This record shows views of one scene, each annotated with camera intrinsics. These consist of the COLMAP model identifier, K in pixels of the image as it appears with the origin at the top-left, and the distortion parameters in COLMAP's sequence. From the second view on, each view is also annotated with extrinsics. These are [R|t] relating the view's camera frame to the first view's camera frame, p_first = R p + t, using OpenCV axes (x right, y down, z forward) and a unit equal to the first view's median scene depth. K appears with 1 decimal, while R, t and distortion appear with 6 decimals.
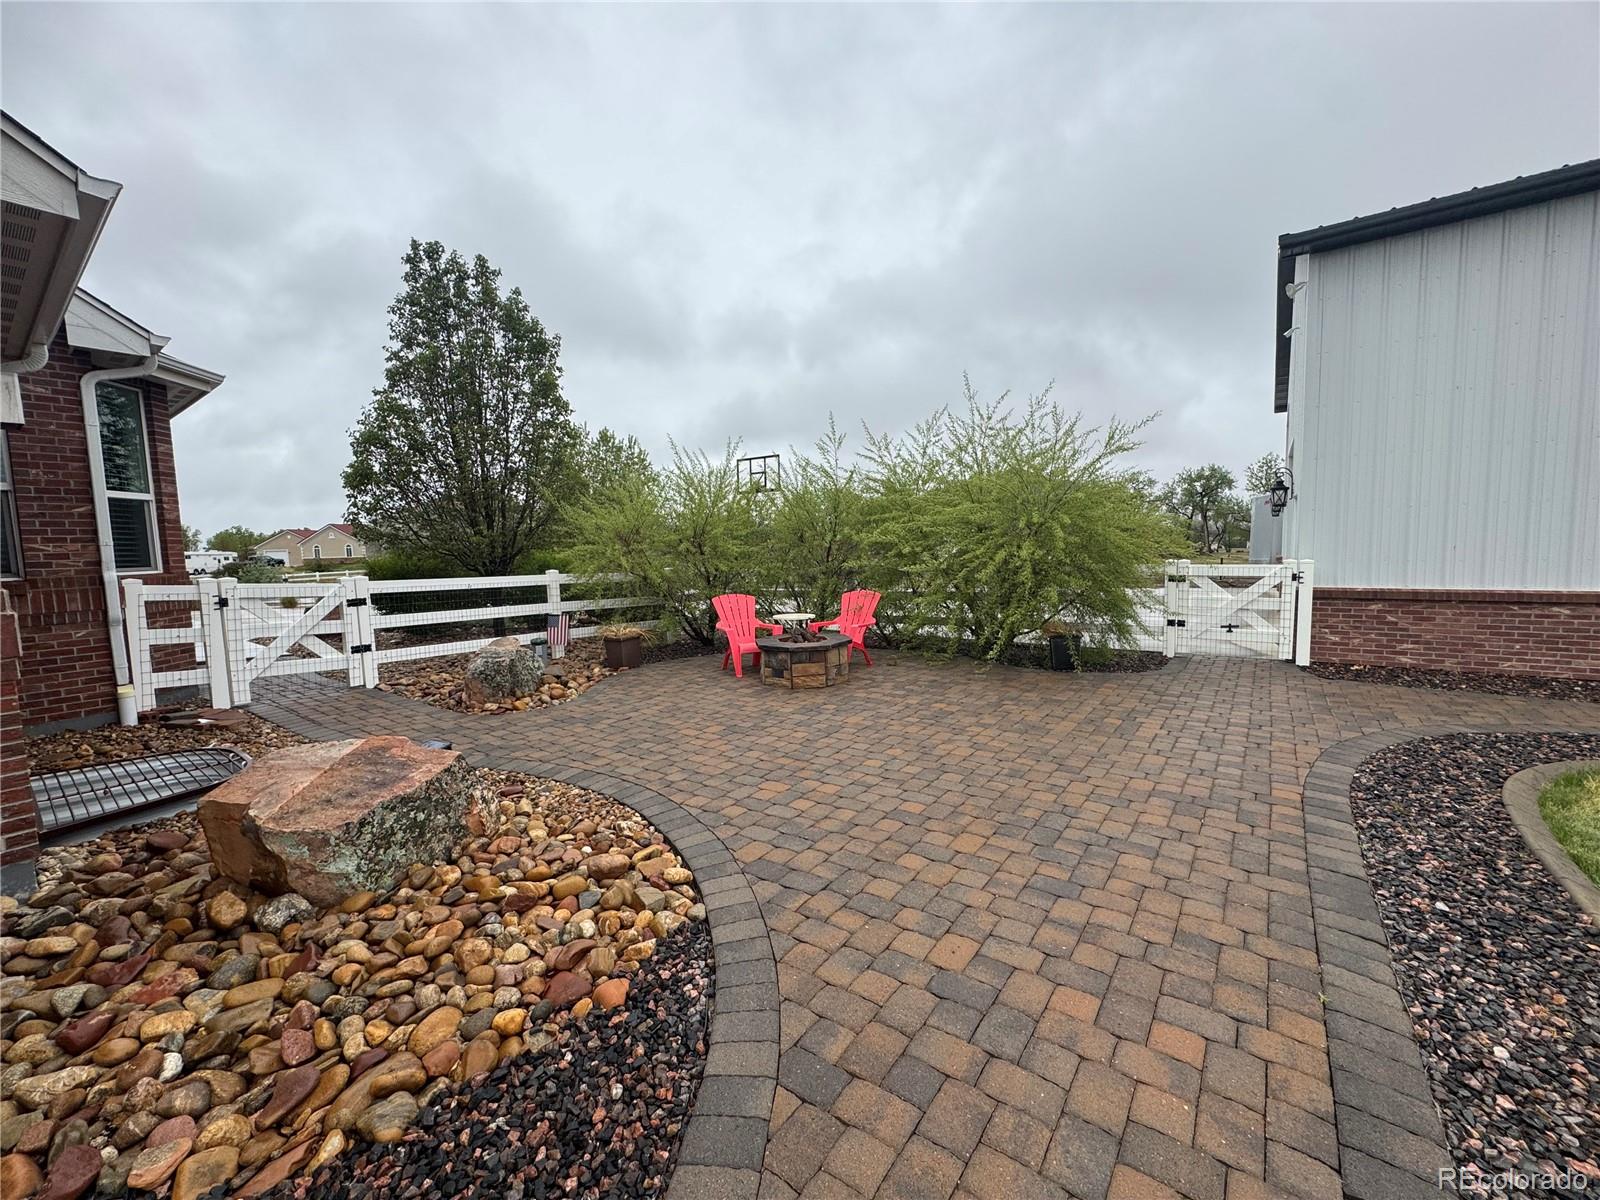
lens RADIAL K [[633.7, 0, 800.0], [0, 633.7, 600.0], [0, 0, 1]] dist [-0.004964, 0.000328]
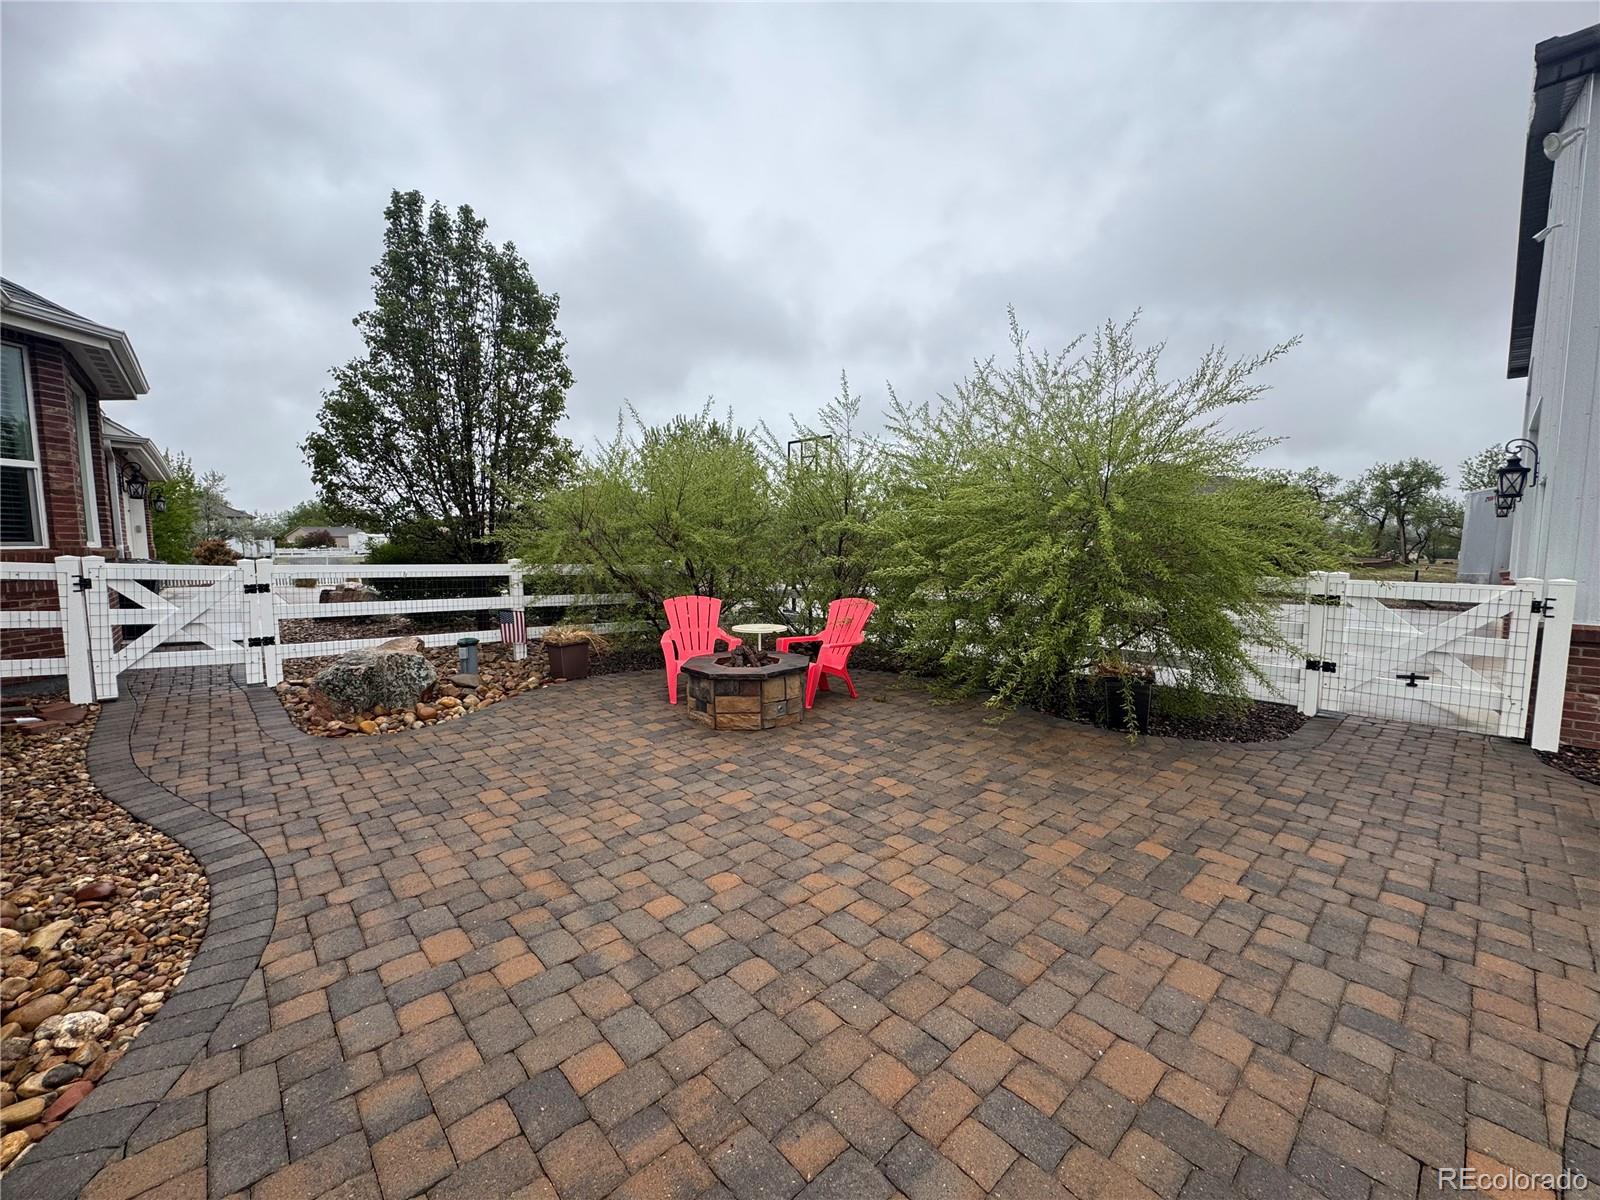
lens RADIAL K [[633.7, 0, 800.0], [0, 633.7, 600.0], [0, 0, 1]] dist [-0.004964, 0.000328]
pose [[0.981237, 0.042703, -0.188019, 0.205257], [-0.041356, 0.999083, 0.011086, -0.021161], [0.188320, -0.003102, 0.982103, 0.278356]]
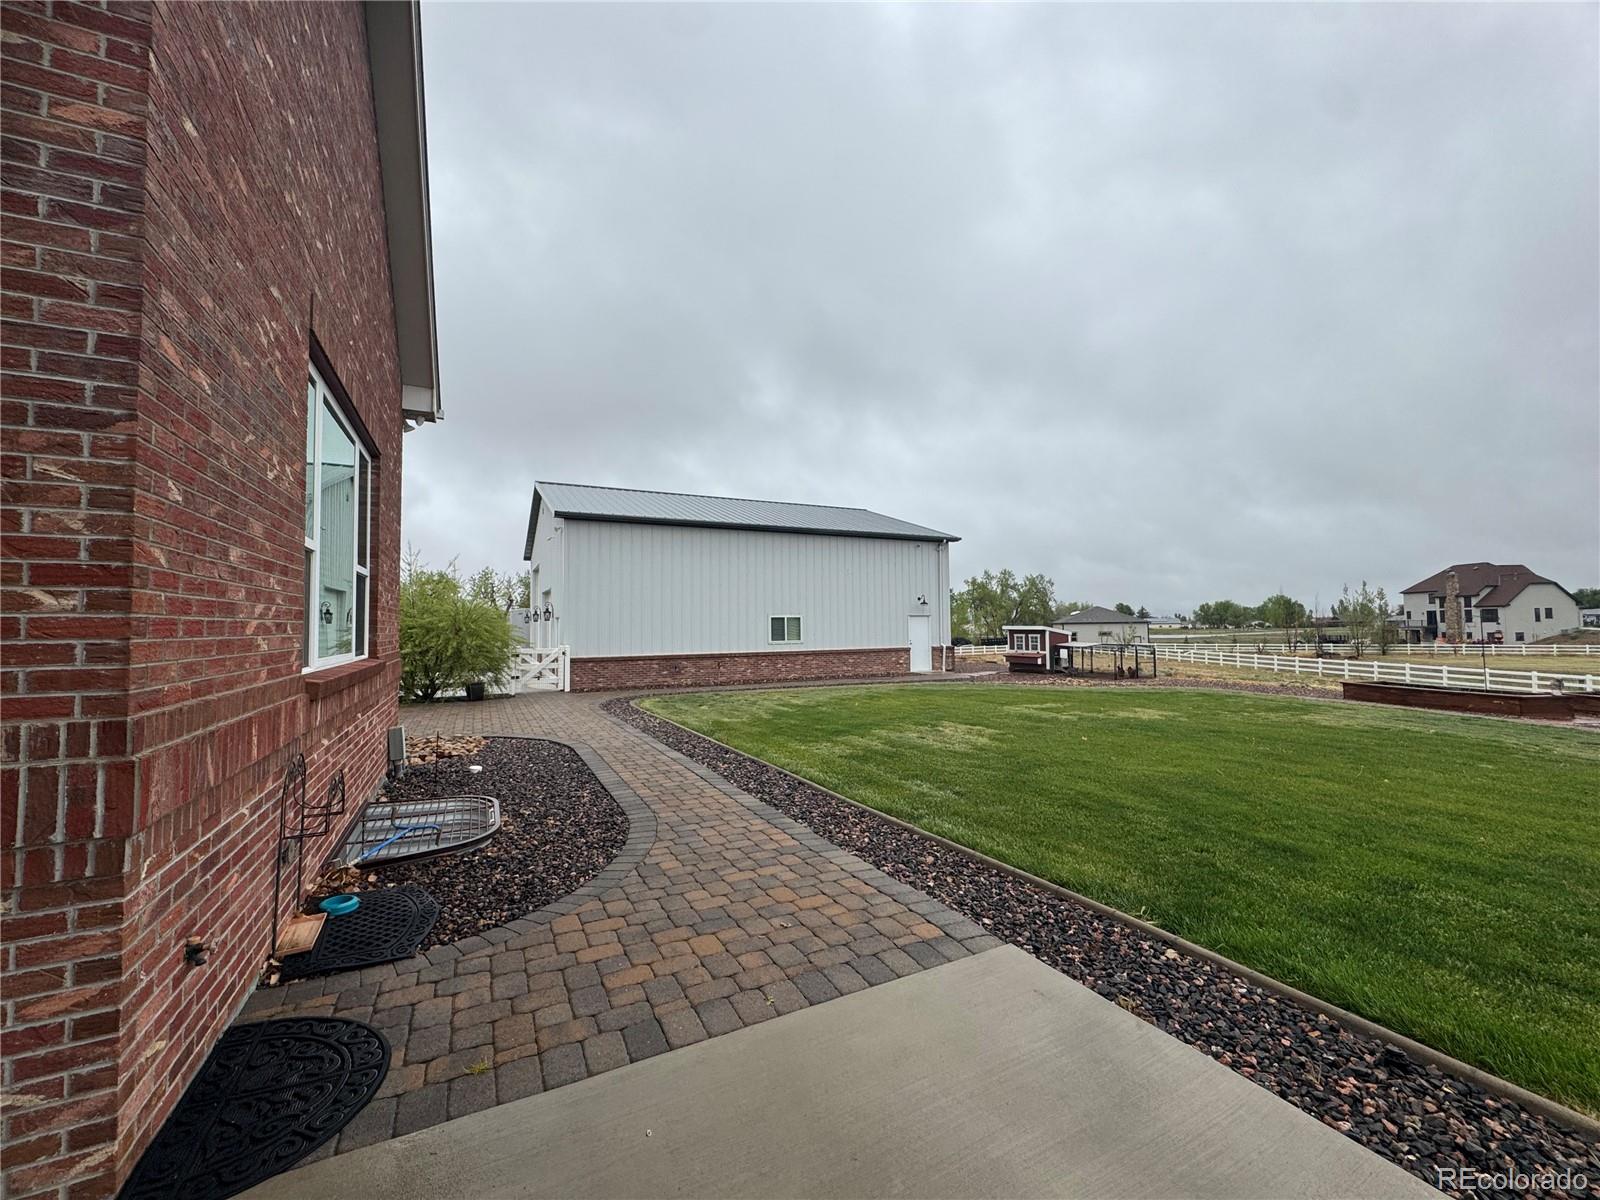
lens RADIAL K [[633.7, 0, 800.0], [0, 633.7, 600.0], [0, 0, 1]] dist [-0.004964, 0.000328]
pose [[0.448719, 0.055935, 0.891921, -0.981797], [0.082875, 0.991134, -0.103850, 0.088497], [-0.889822, 0.120517, 0.440105, -0.884989]]
